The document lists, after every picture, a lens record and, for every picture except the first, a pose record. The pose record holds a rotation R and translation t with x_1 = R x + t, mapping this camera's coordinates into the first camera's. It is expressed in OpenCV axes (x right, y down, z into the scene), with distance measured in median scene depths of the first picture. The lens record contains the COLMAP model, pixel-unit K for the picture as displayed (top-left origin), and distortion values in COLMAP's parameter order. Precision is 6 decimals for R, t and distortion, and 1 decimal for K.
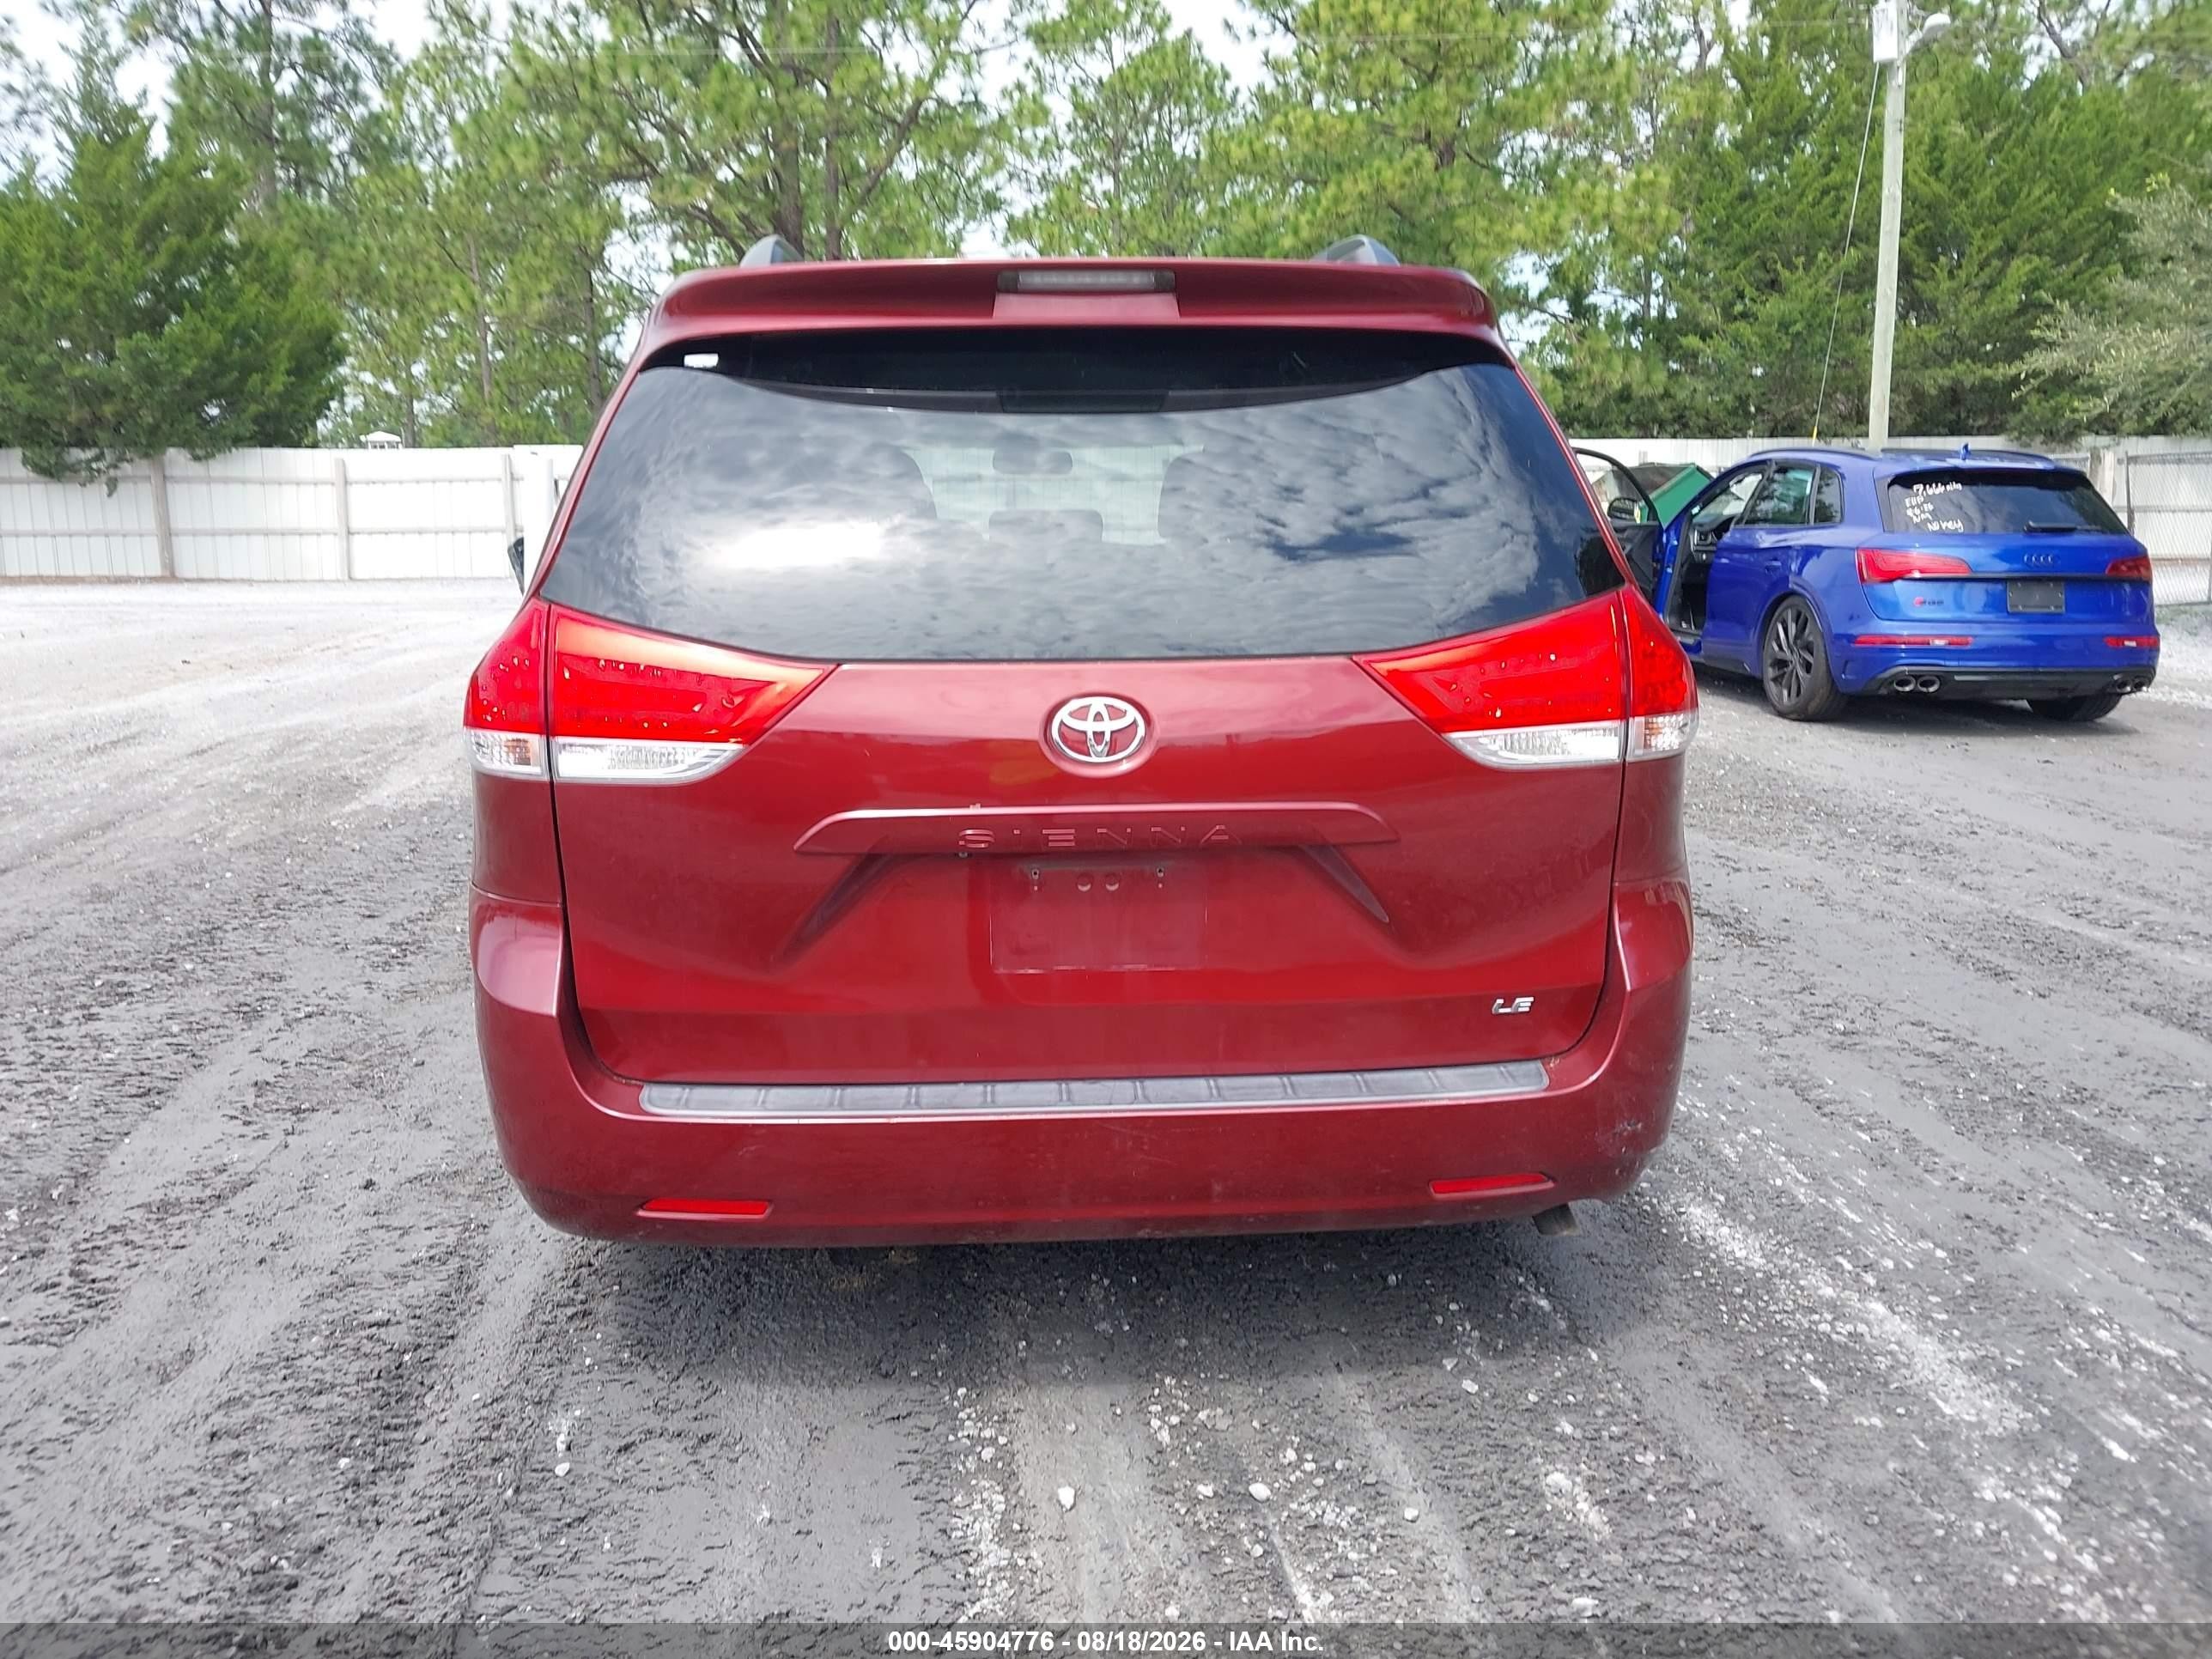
lens RADIAL K [[1785.0, 0, 1106.0], [0, 1785.0, 829.5], [0, 0, 1]] dist [0.003797, 0.000462]
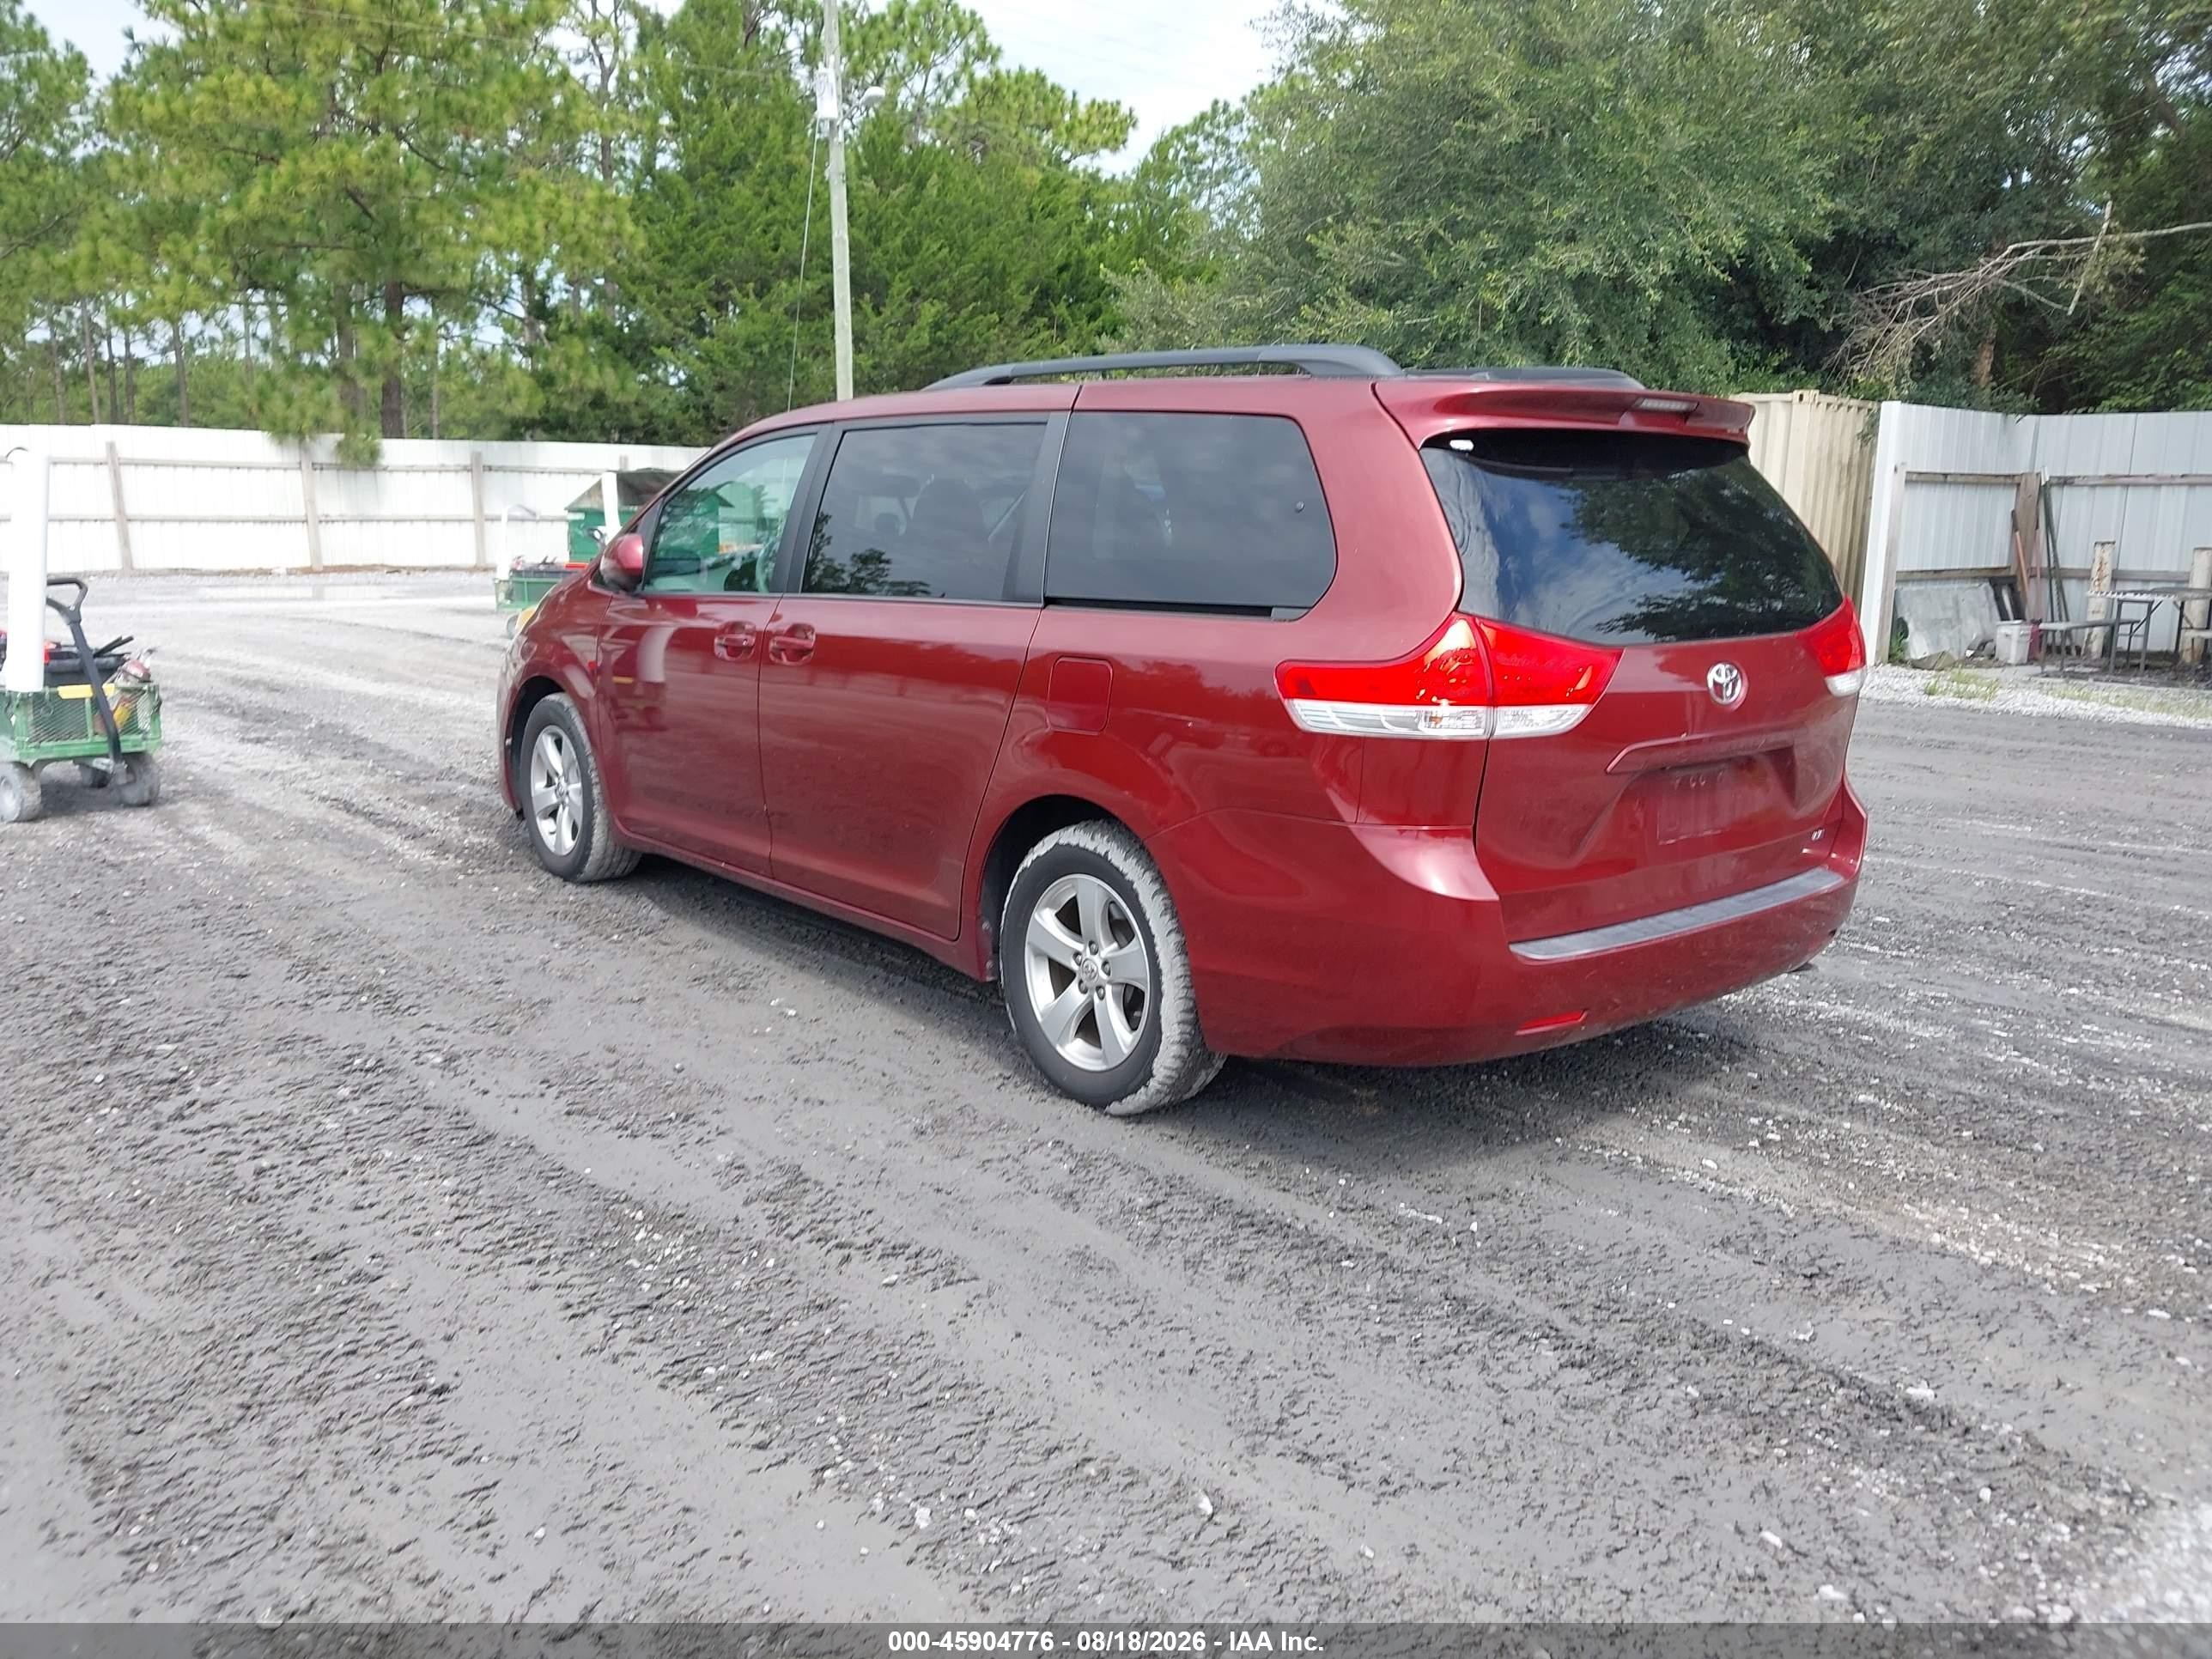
lens RADIAL K [[1785.8, 0, 1106.0], [0, 1785.8, 829.5], [0, 0, 1]] dist [0.006553, -0.000731]
pose [[0.791819, -0.096433, 0.603095, -0.138739], [0.095331, 0.994868, 0.033914, -0.003143], [-0.603270, 0.030640, 0.796948, 0.003658]]
